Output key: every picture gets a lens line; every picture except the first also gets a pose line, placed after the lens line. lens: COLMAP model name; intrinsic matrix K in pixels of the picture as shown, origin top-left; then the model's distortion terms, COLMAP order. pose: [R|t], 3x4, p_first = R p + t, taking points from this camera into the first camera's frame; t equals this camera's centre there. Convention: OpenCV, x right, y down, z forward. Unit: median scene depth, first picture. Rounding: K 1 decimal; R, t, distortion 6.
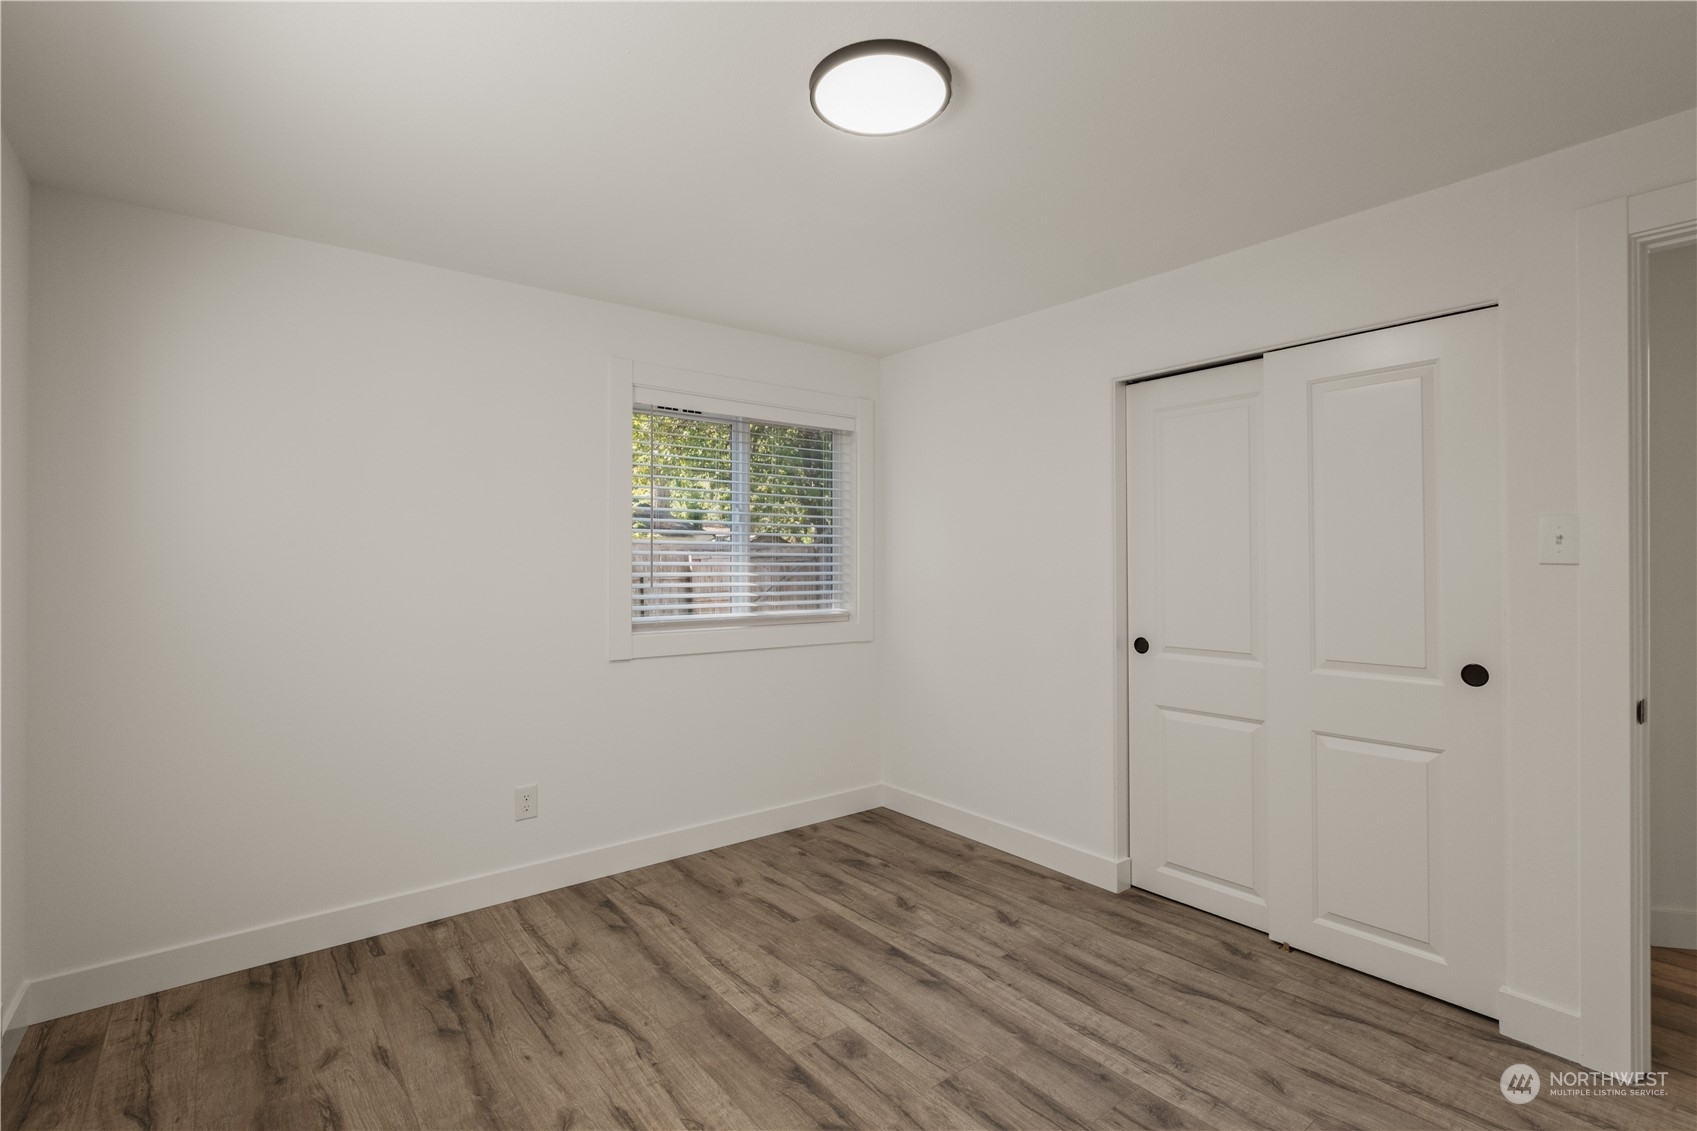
lens RADIAL K [[788.9, 0, 851.4], [0, 788.9, 539.0], [0, 0, 1]] dist [0.002953, -0.000329]
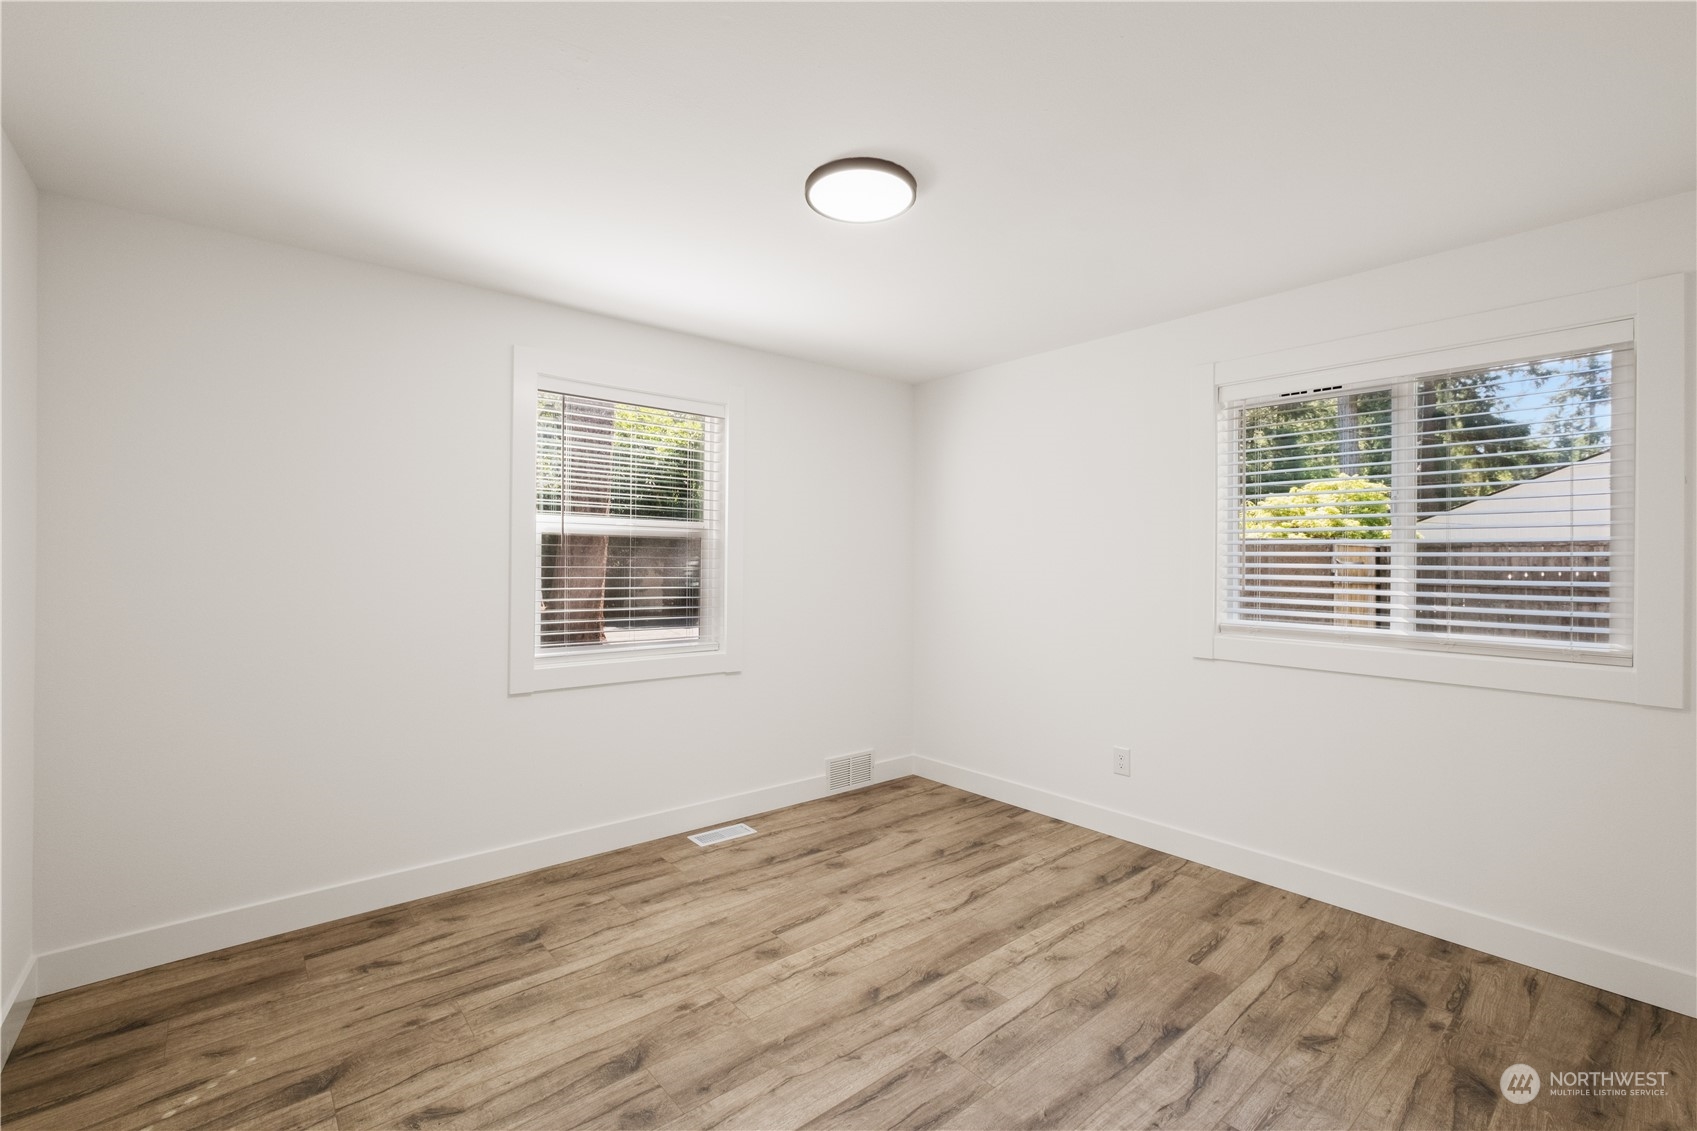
lens RADIAL K [[742.3, 0, 840.7], [0, 742.3, 560.2], [0, 0, 1]] dist [-0.003011, -0.001002]
pose [[0.015877, -0.000229, -0.999874, 0.831681], [0.028220, 0.999602, 0.000219, 0.013359], [0.999476, -0.028220, 0.015877, 0.645459]]
